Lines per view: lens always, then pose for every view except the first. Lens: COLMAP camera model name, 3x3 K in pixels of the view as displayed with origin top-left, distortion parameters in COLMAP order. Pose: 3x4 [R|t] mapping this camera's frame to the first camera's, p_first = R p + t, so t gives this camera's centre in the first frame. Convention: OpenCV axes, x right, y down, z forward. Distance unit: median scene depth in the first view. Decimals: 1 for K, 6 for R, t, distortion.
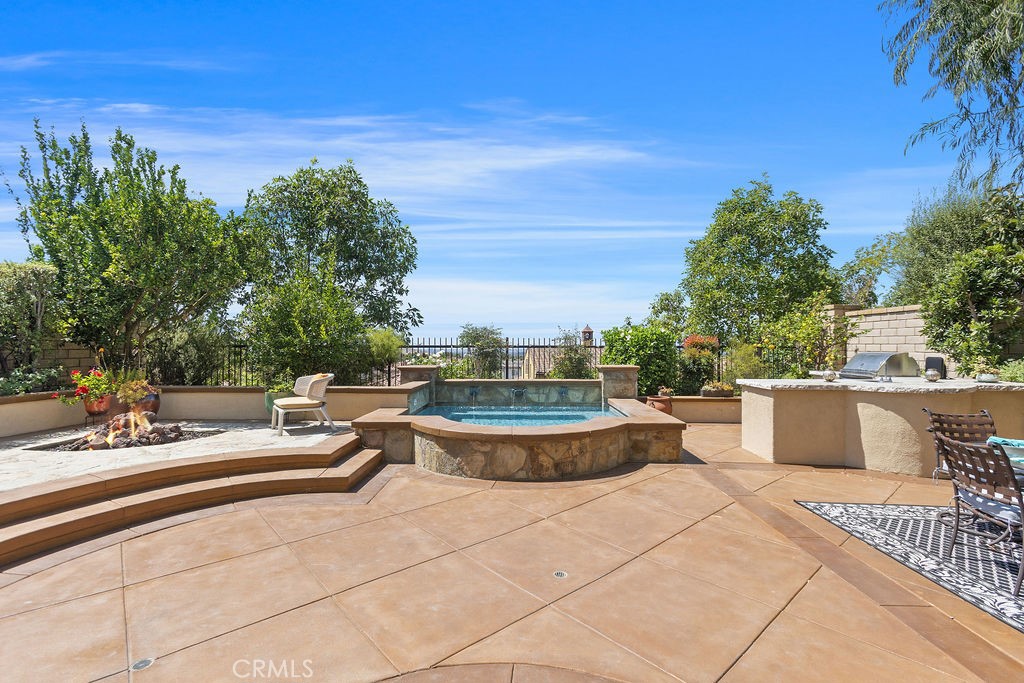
lens RADIAL K [[469.2, 0, 507.1], [0, 469.2, 345.2], [0, 0, 1]] dist [-0.004655, -0.000183]
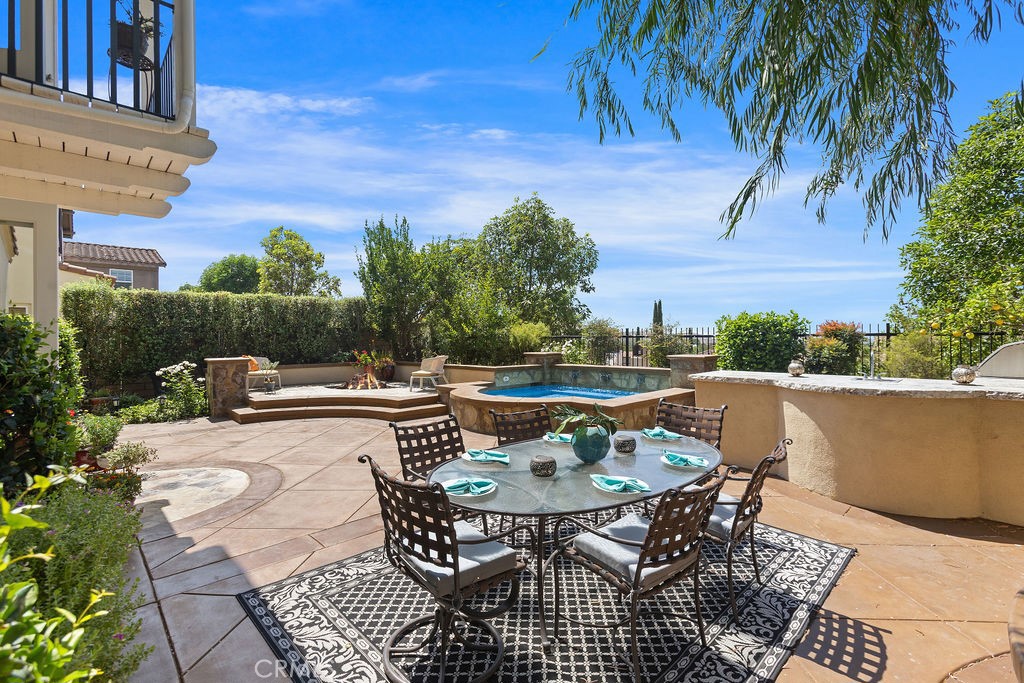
lens RADIAL K [[469.2, 0, 507.1], [0, 469.2, 345.2], [0, 0, 1]] dist [-0.004655, -0.000183]
pose [[0.710306, 0.003769, -0.703882, 0.645682], [0.011452, 0.999791, 0.016910, 0.001361], [0.703799, -0.020072, 0.710115, 0.034099]]
